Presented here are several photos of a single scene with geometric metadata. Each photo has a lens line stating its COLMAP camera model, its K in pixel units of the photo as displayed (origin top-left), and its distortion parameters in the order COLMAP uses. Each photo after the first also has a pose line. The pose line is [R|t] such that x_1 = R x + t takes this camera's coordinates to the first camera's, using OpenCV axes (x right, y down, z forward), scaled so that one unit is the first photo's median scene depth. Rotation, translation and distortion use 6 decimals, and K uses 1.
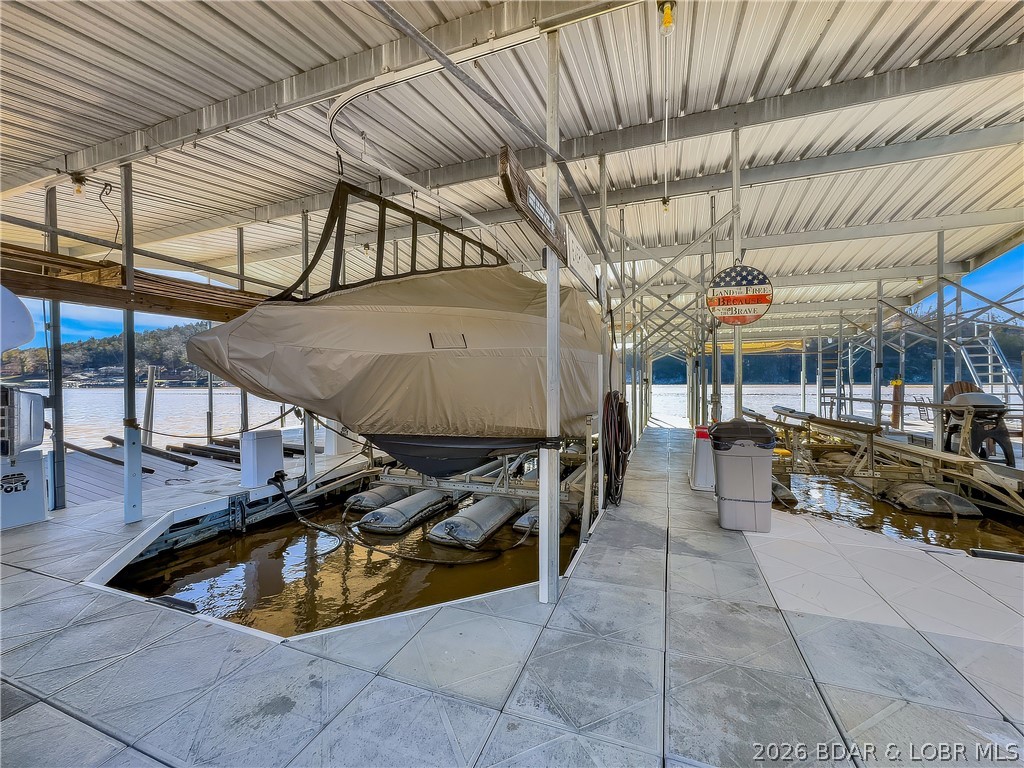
lens RADIAL K [[412.8, 0, 508.7], [0, 412.8, 382.2], [0, 0, 1]] dist [-0.027487, 0.013129]
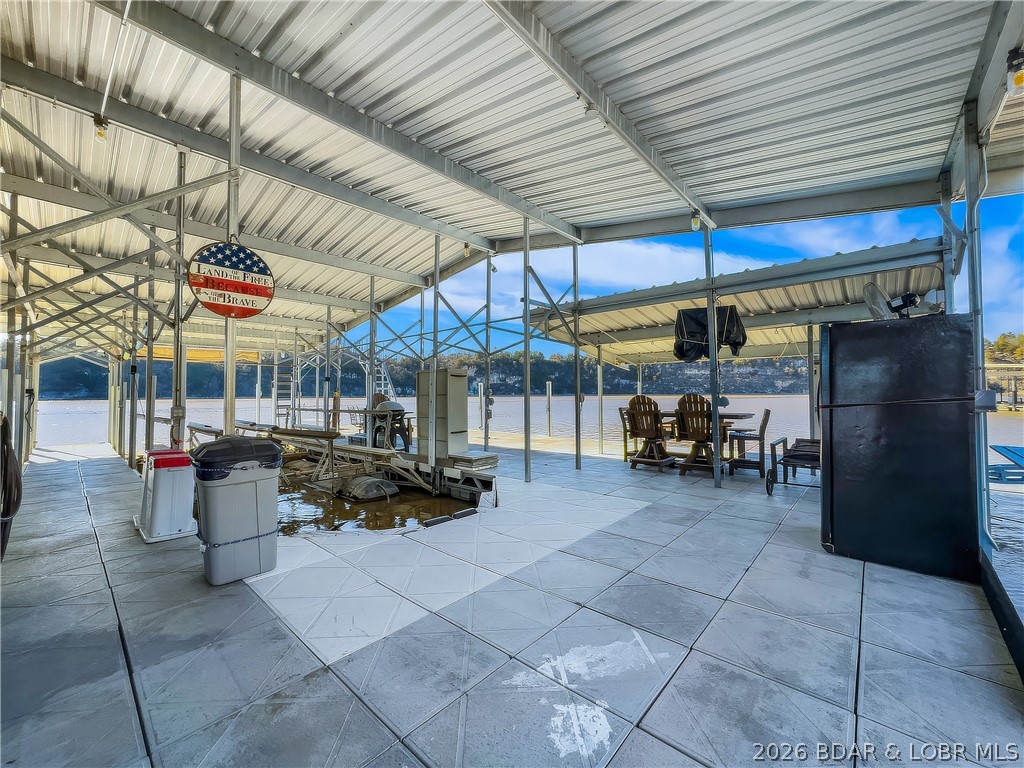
lens RADIAL K [[412.8, 0, 508.7], [0, 412.8, 382.2], [0, 0, 1]] dist [-0.027487, 0.013129]
pose [[0.356785, 0.029753, 0.933712, 0.009268], [0.003523, 0.999443, -0.033193, 0.008889], [-0.934180, 0.015132, 0.356482, 0.131589]]
